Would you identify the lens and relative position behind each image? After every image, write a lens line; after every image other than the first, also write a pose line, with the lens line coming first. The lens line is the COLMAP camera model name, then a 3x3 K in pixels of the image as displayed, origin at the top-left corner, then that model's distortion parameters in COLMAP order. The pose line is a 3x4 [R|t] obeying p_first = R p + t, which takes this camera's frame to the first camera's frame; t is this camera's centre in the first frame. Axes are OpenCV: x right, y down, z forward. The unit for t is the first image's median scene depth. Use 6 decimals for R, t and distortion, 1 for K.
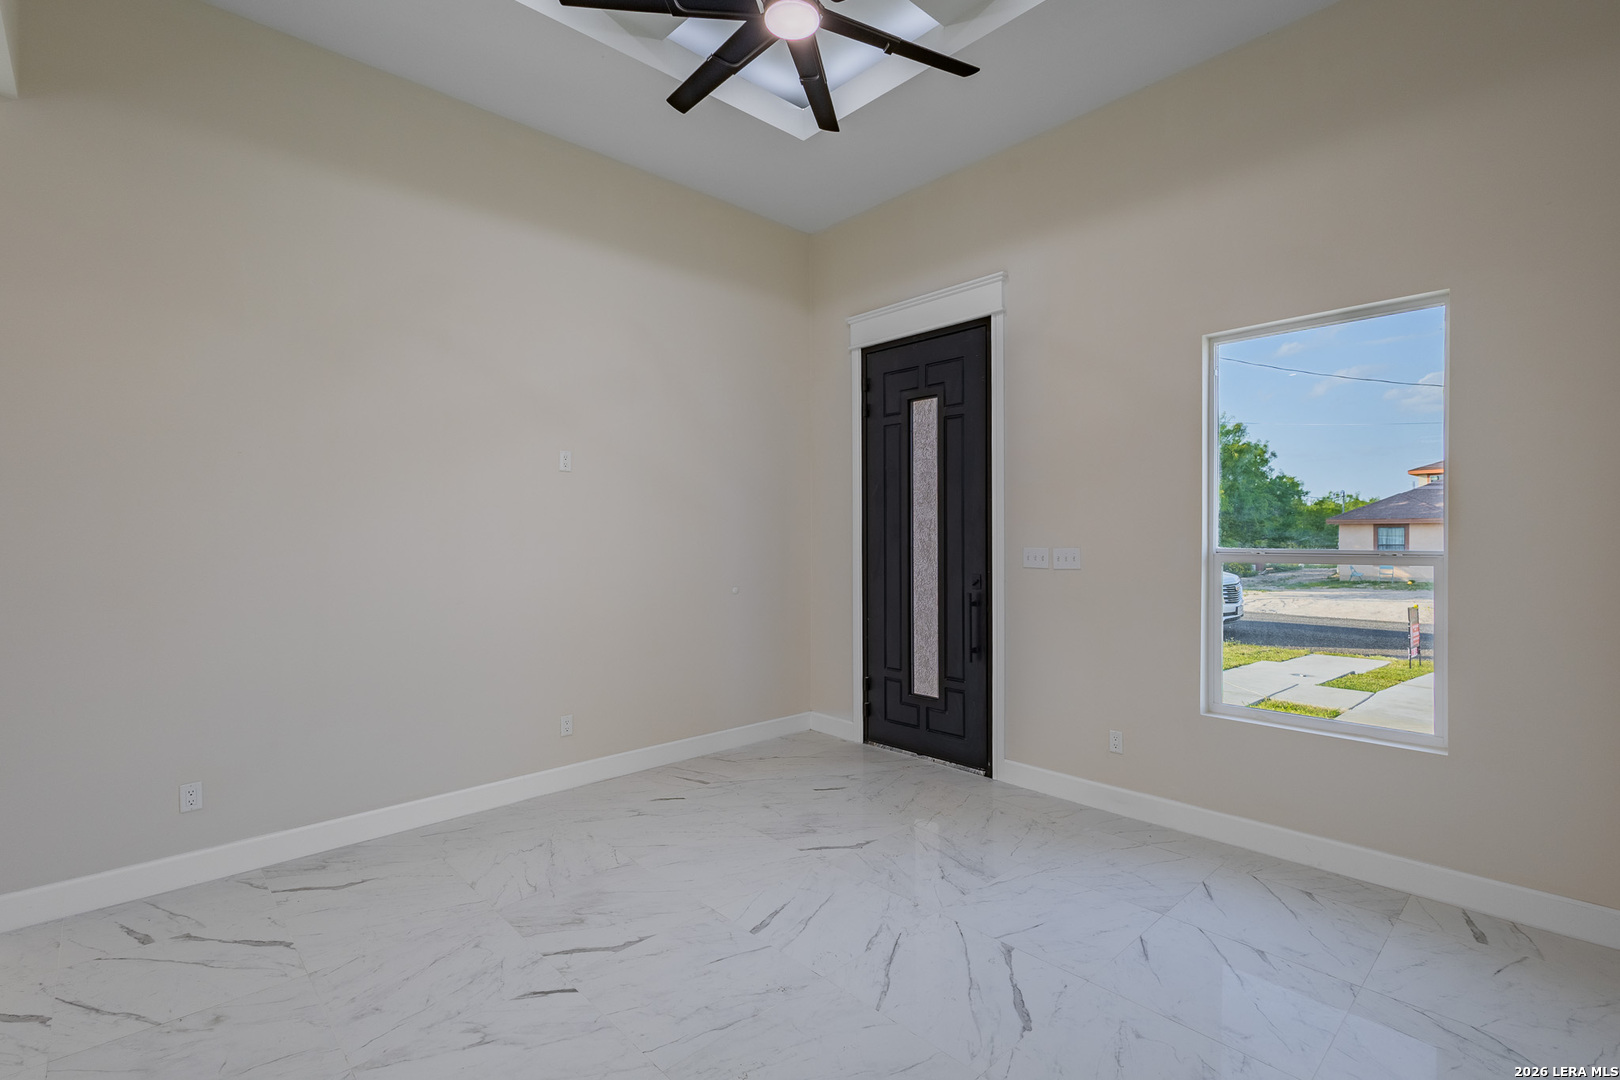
lens RADIAL K [[742.7, 0, 806.2], [0, 742.7, 548.5], [0, 0, 1]] dist [0.000153, -0.000365]
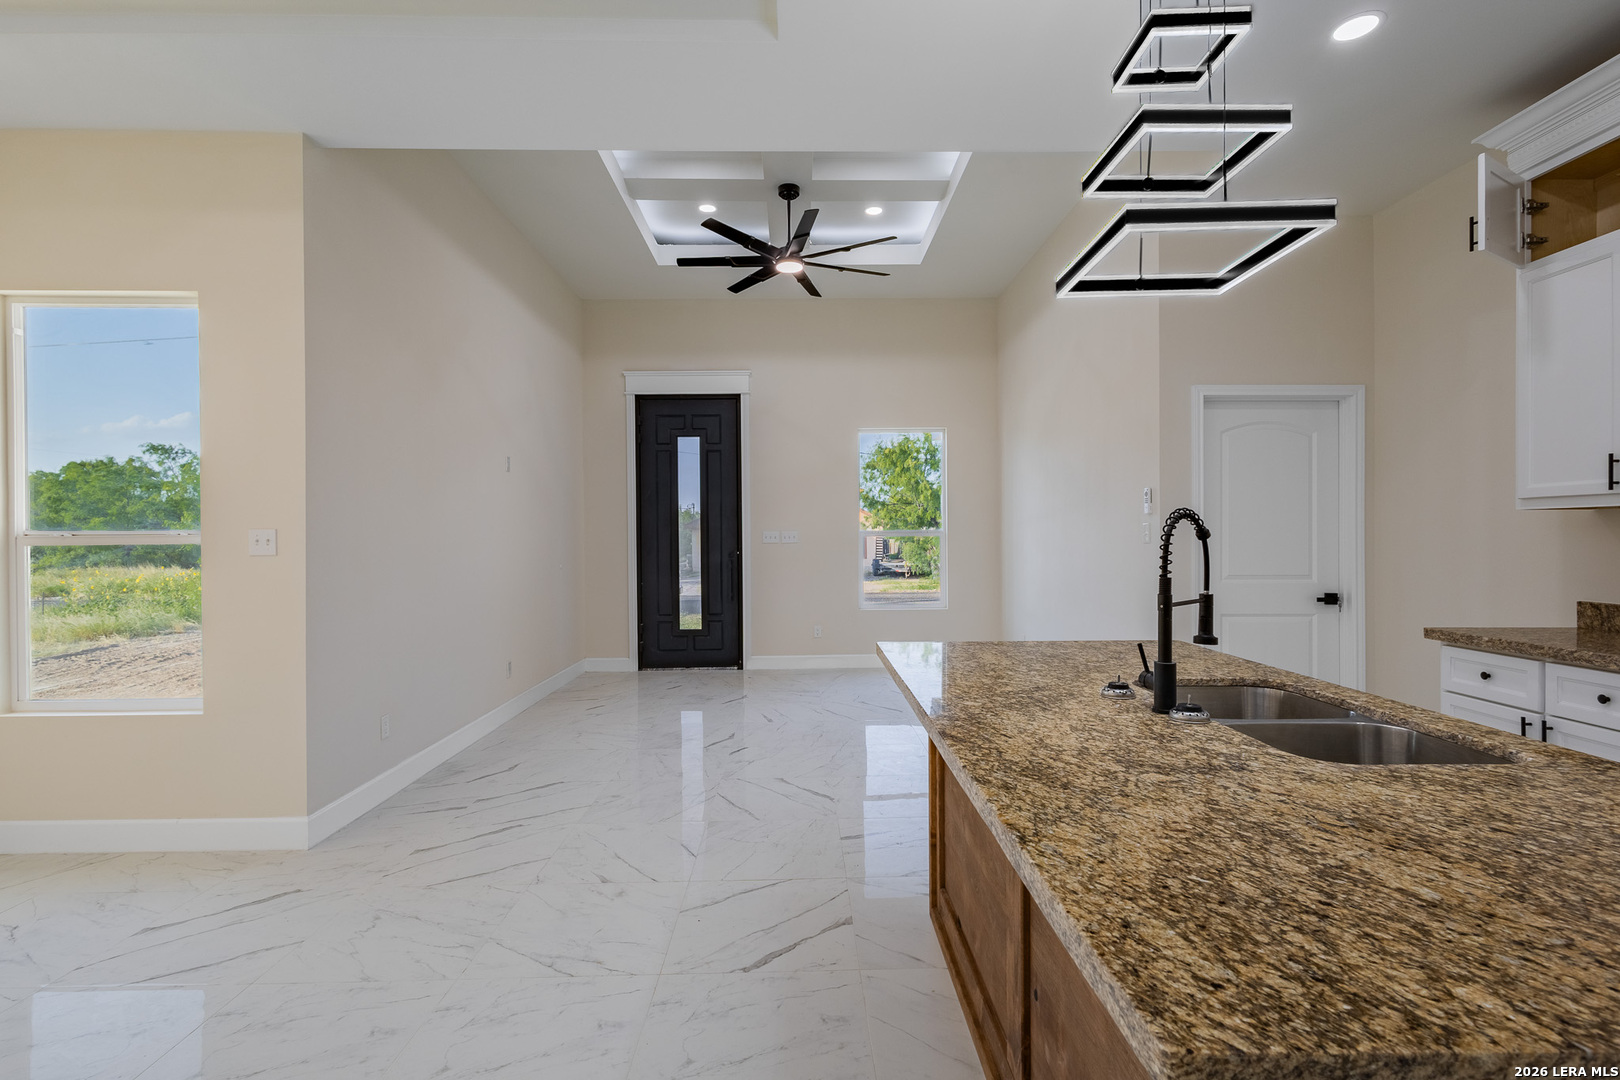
lens RADIAL K [[740.1, 0, 810.0], [0, 740.1, 540.0], [0, 0, 1]] dist [0.007035, 0.000139]
pose [[0.681888, -0.007466, 0.731419, -0.840647], [0.016848, 0.999843, -0.005501, 0.027979], [-0.731263, 0.016074, 0.681907, -0.246088]]
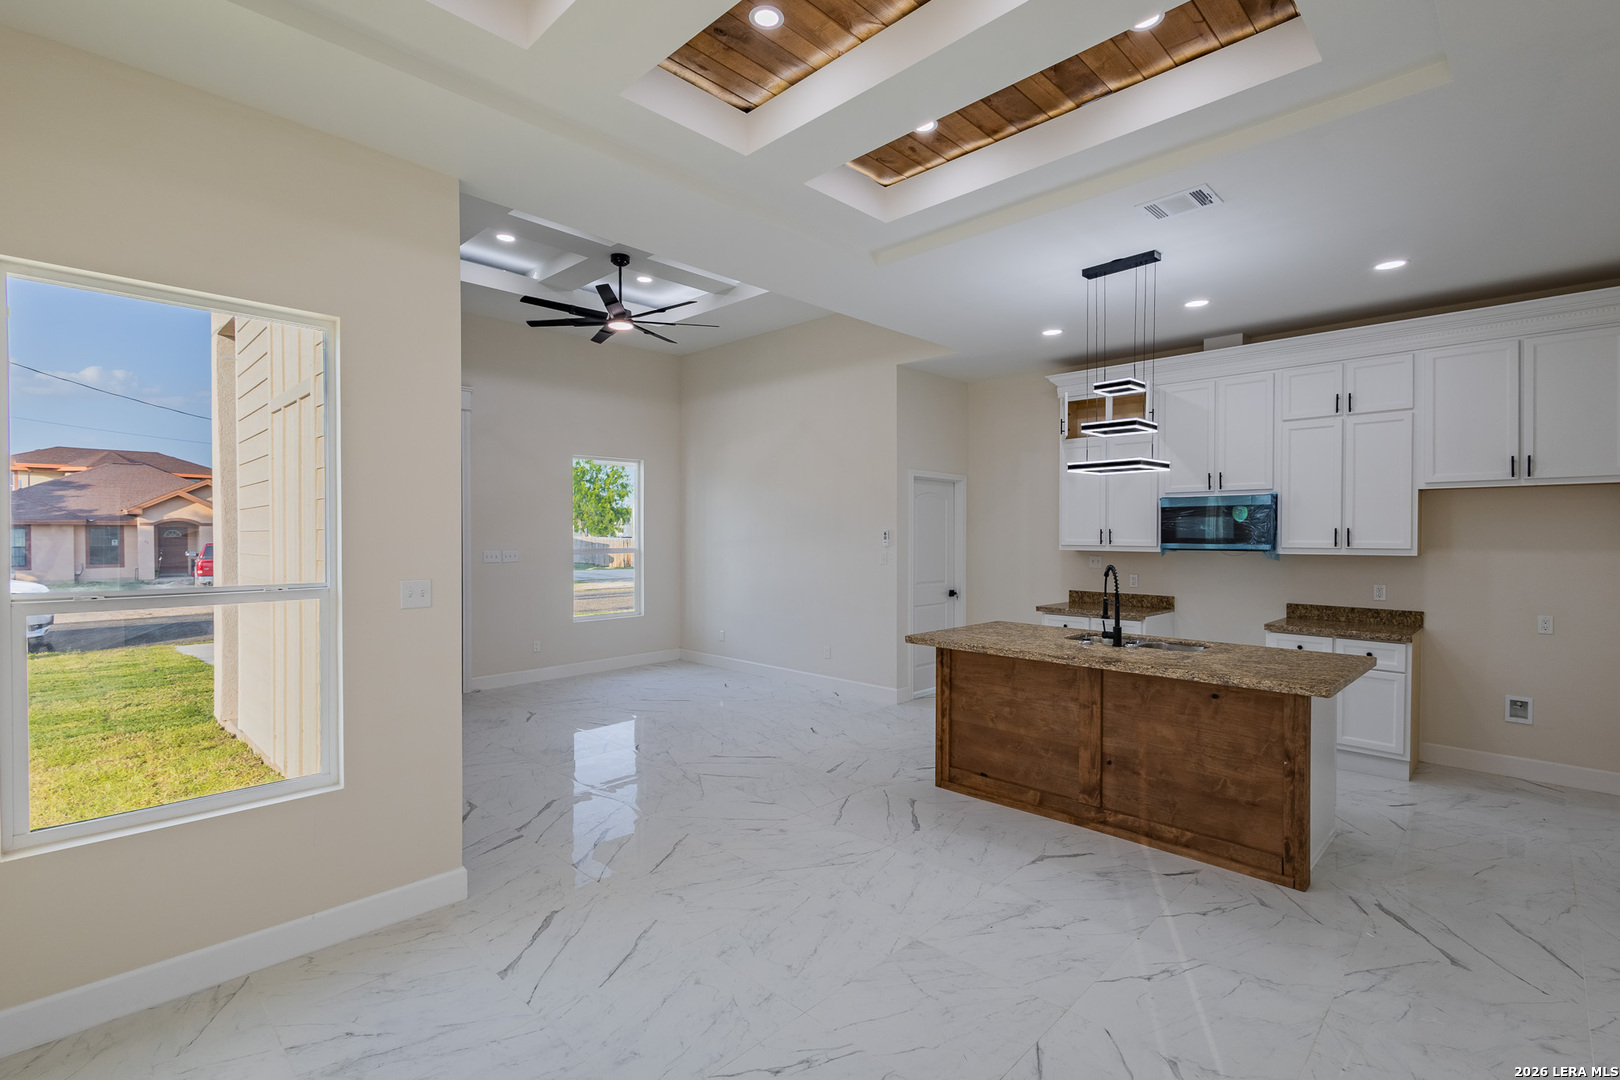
lens RADIAL K [[740.1, 0, 810.0], [0, 740.1, 540.0], [0, 0, 1]] dist [0.007035, 0.000139]
pose [[-0.028093, -0.010645, 0.999549, -1.354392], [0.013885, 0.999843, 0.011038, -0.033156], [-0.999509, 0.014189, -0.027941, 0.268493]]
